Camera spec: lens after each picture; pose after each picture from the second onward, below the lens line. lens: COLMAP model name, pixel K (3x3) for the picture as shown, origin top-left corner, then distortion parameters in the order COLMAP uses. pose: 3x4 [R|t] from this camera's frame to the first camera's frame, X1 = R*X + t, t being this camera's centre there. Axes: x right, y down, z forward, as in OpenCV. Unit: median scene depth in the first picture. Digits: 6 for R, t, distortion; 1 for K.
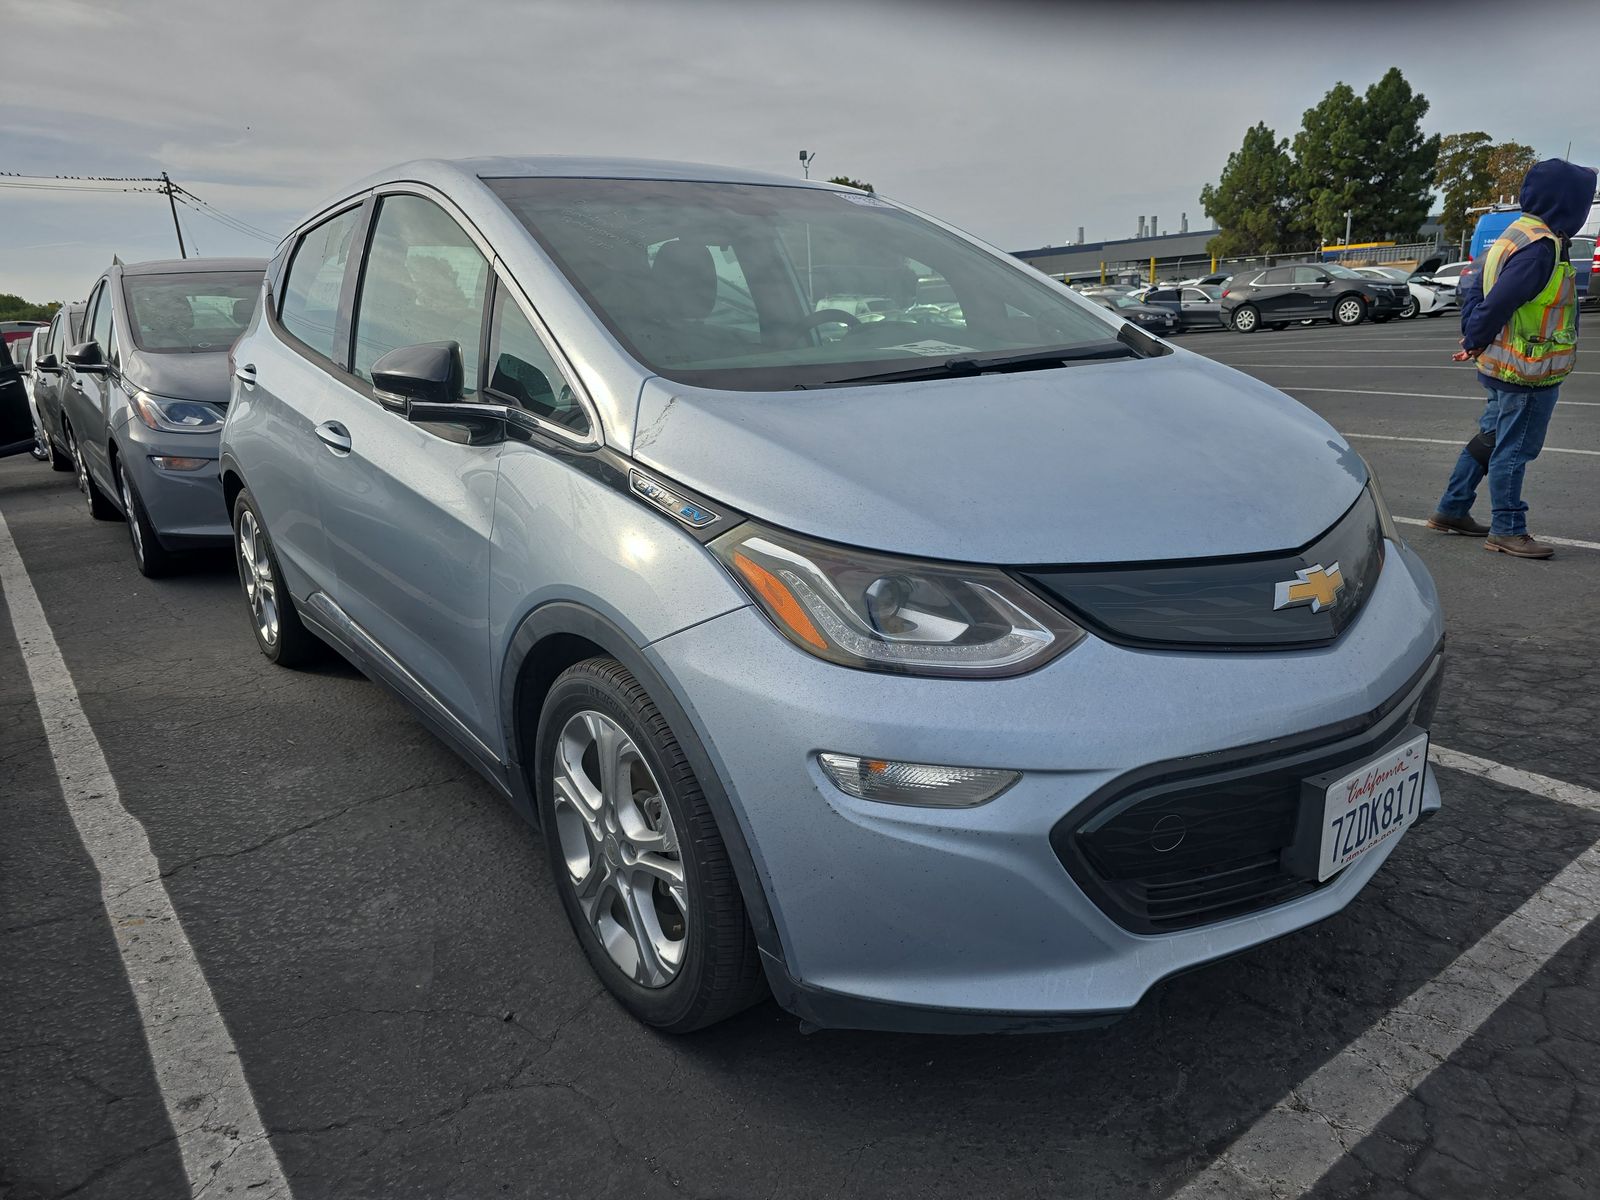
lens RADIAL K [[1099.3, 0, 800.0], [0, 1099.3, 600.0], [0, 0, 1]] dist [0.043393, -0.041660]
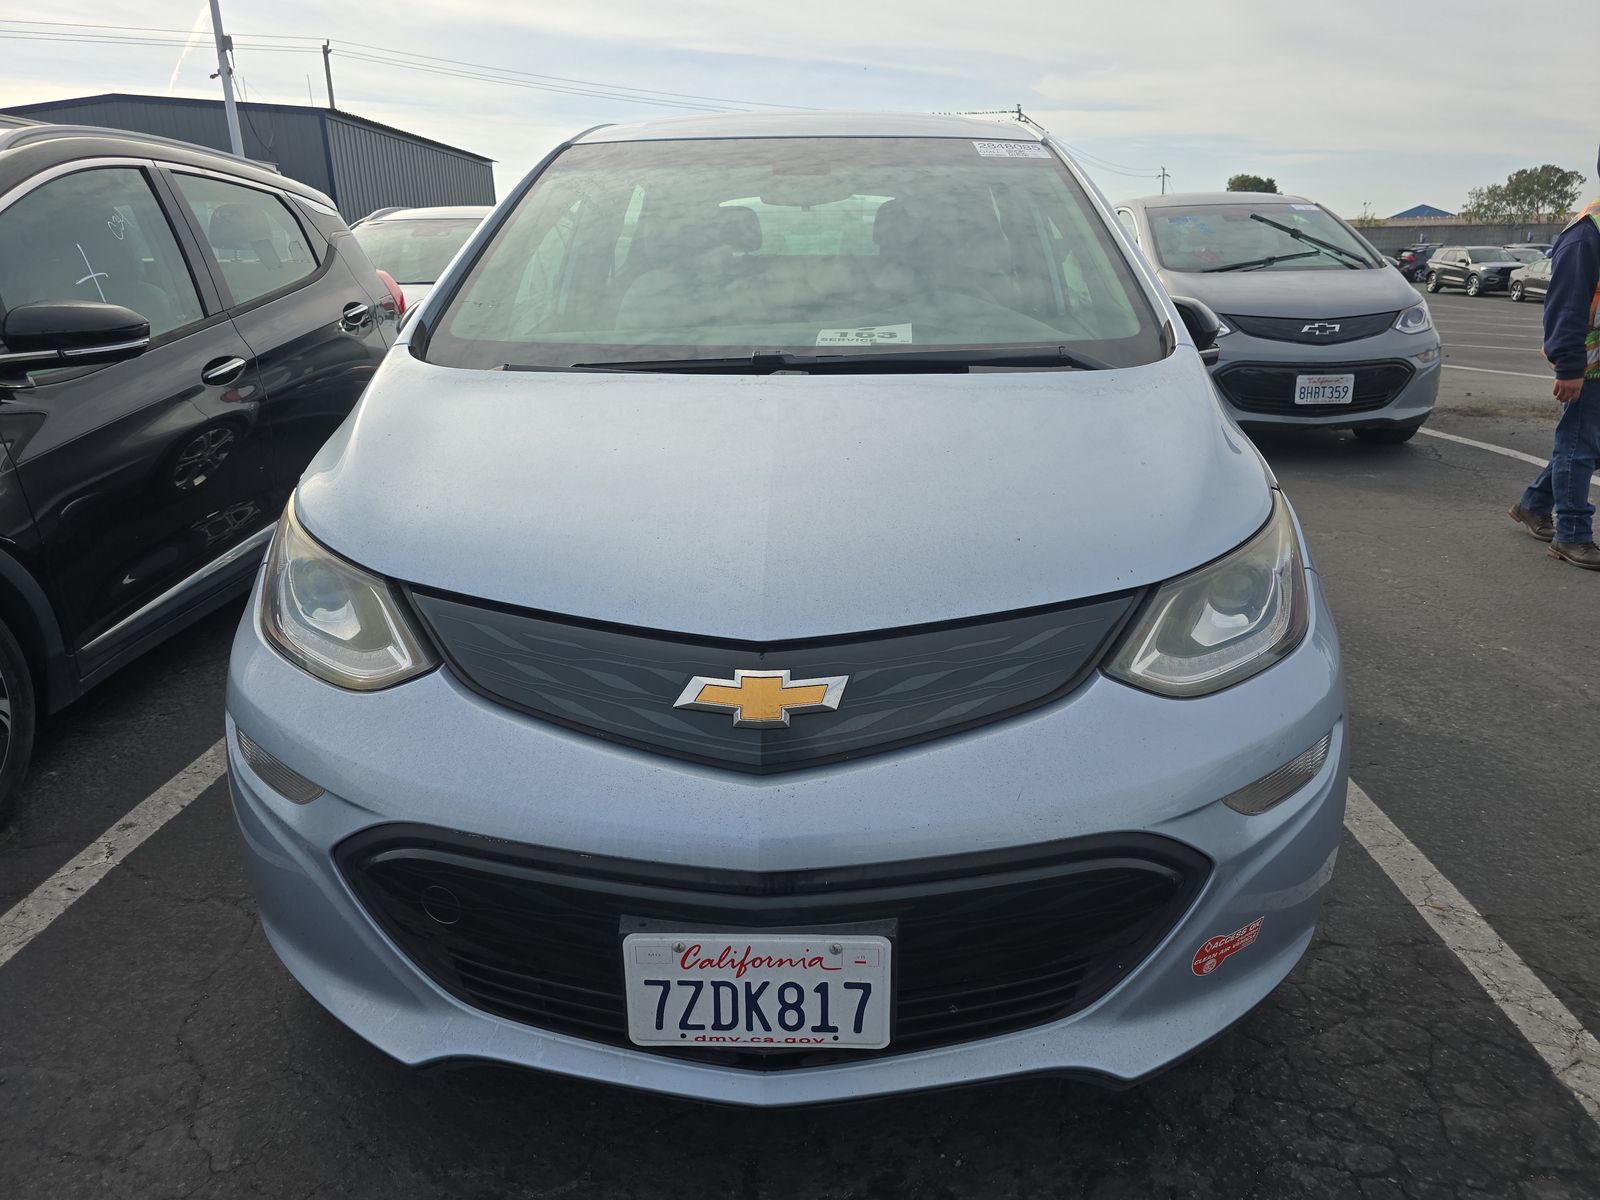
lens RADIAL K [[1099.3, 0, 800.0], [0, 1099.3, 600.0], [0, 0, 1]] dist [0.043393, -0.041660]
pose [[0.765664, 0.225957, -0.602248, 0.959323], [-0.188214, 0.973993, 0.126147, -0.184107], [0.615089, 0.016765, 0.788279, 0.422598]]
